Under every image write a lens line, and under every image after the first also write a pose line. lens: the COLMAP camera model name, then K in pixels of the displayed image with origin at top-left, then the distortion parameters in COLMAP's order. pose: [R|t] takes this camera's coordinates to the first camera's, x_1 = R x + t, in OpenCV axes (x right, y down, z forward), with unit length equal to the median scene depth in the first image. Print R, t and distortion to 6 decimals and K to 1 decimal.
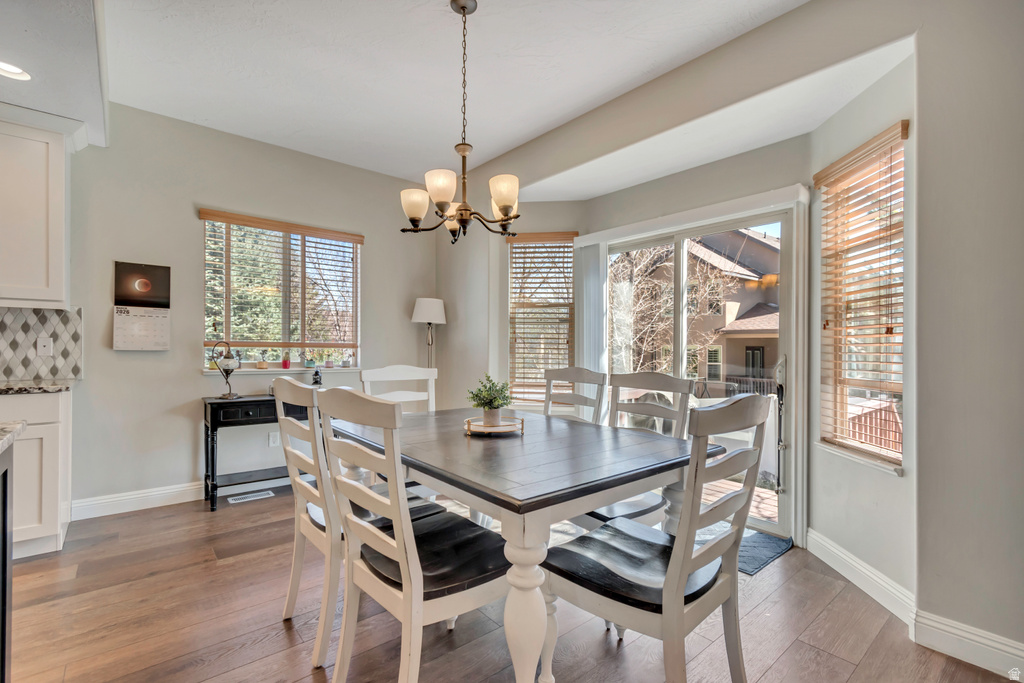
lens RADIAL K [[460.9, 0, 513.0], [0, 460.9, 348.5], [0, 0, 1]] dist [0.004054, -0.002383]
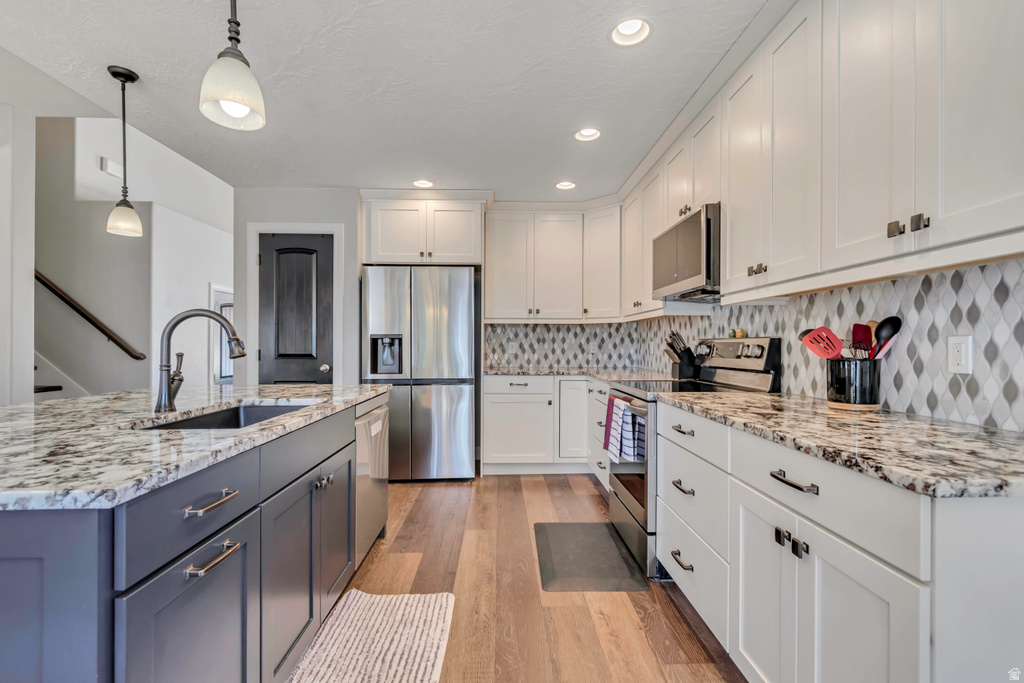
lens RADIAL K [[460.9, 0, 511.5], [0, 460.9, 347.1], [0, 0, 1]] dist [0.004054, -0.002383]
pose [[-0.625018, -0.008270, -0.780566, -0.440935], [-0.012323, 0.999924, -0.000727, -0.006236], [0.780513, 0.009165, -0.625073, 0.811527]]
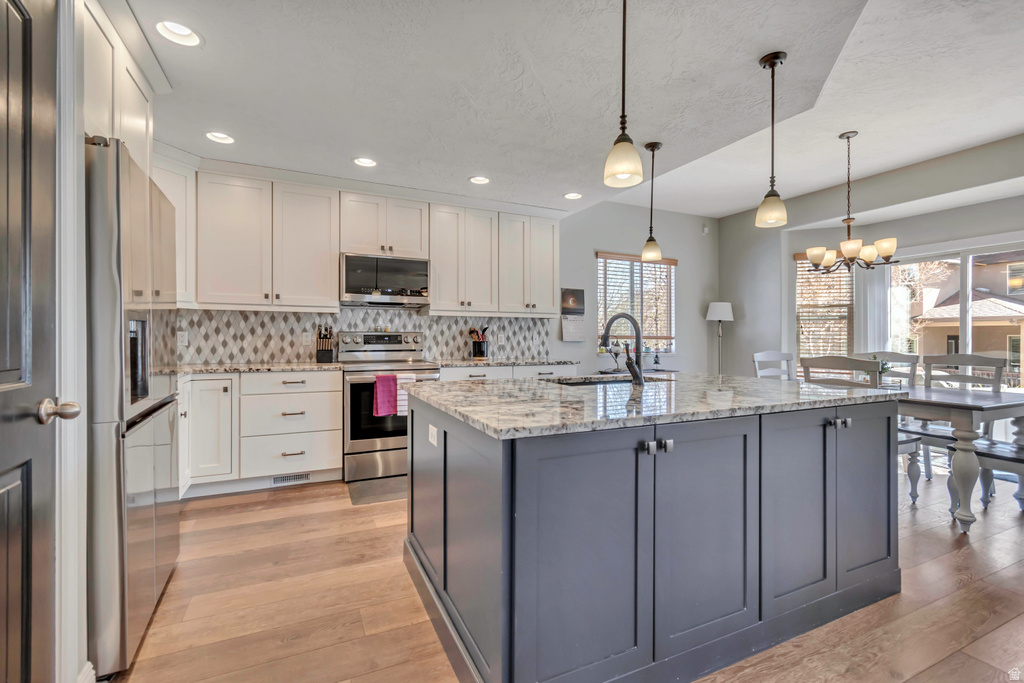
lens RADIAL K [[460.9, 0, 516.8], [0, 460.9, 339.2], [0, 0, 1]] dist [0.004054, -0.002383]
pose [[0.968489, -0.005812, -0.248990, -0.626181], [0.005512, 0.999983, -0.001905, -0.001246], [0.248997, 0.000472, 0.968504, -0.683148]]
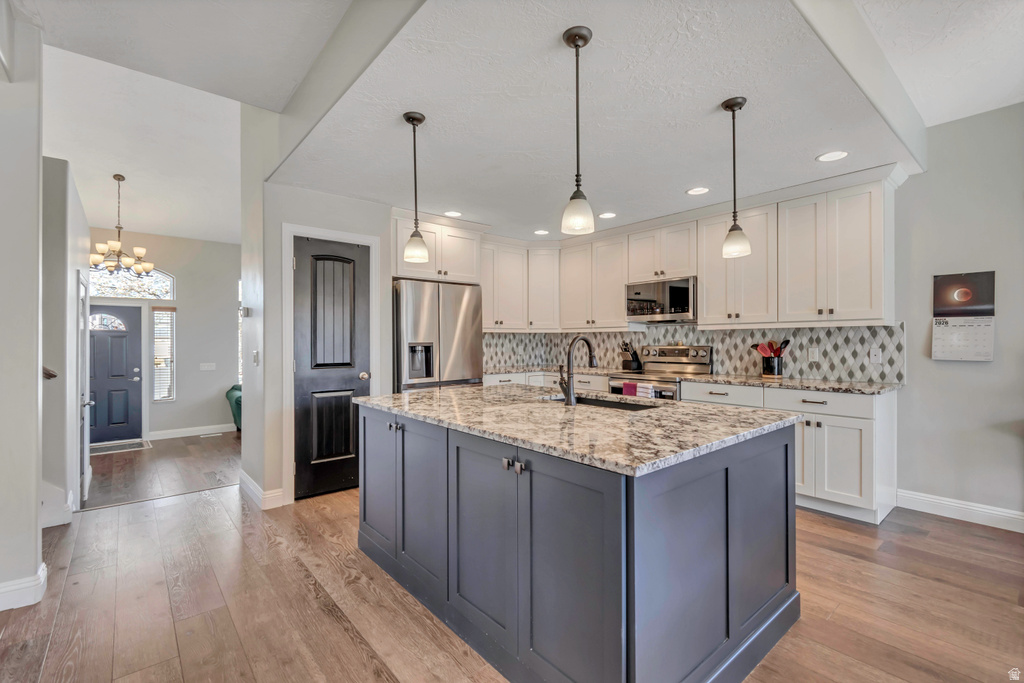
lens RADIAL K [[460.9, 0, 516.8], [0, 460.9, 346.2], [0, 0, 1]] dist [0.004054, -0.002383]
pose [[0.008135, 0.000630, -0.999967, 0.196185], [-0.000526, 1.000000, 0.000626, -0.028458], [0.999967, 0.000521, 0.008135, 0.035976]]
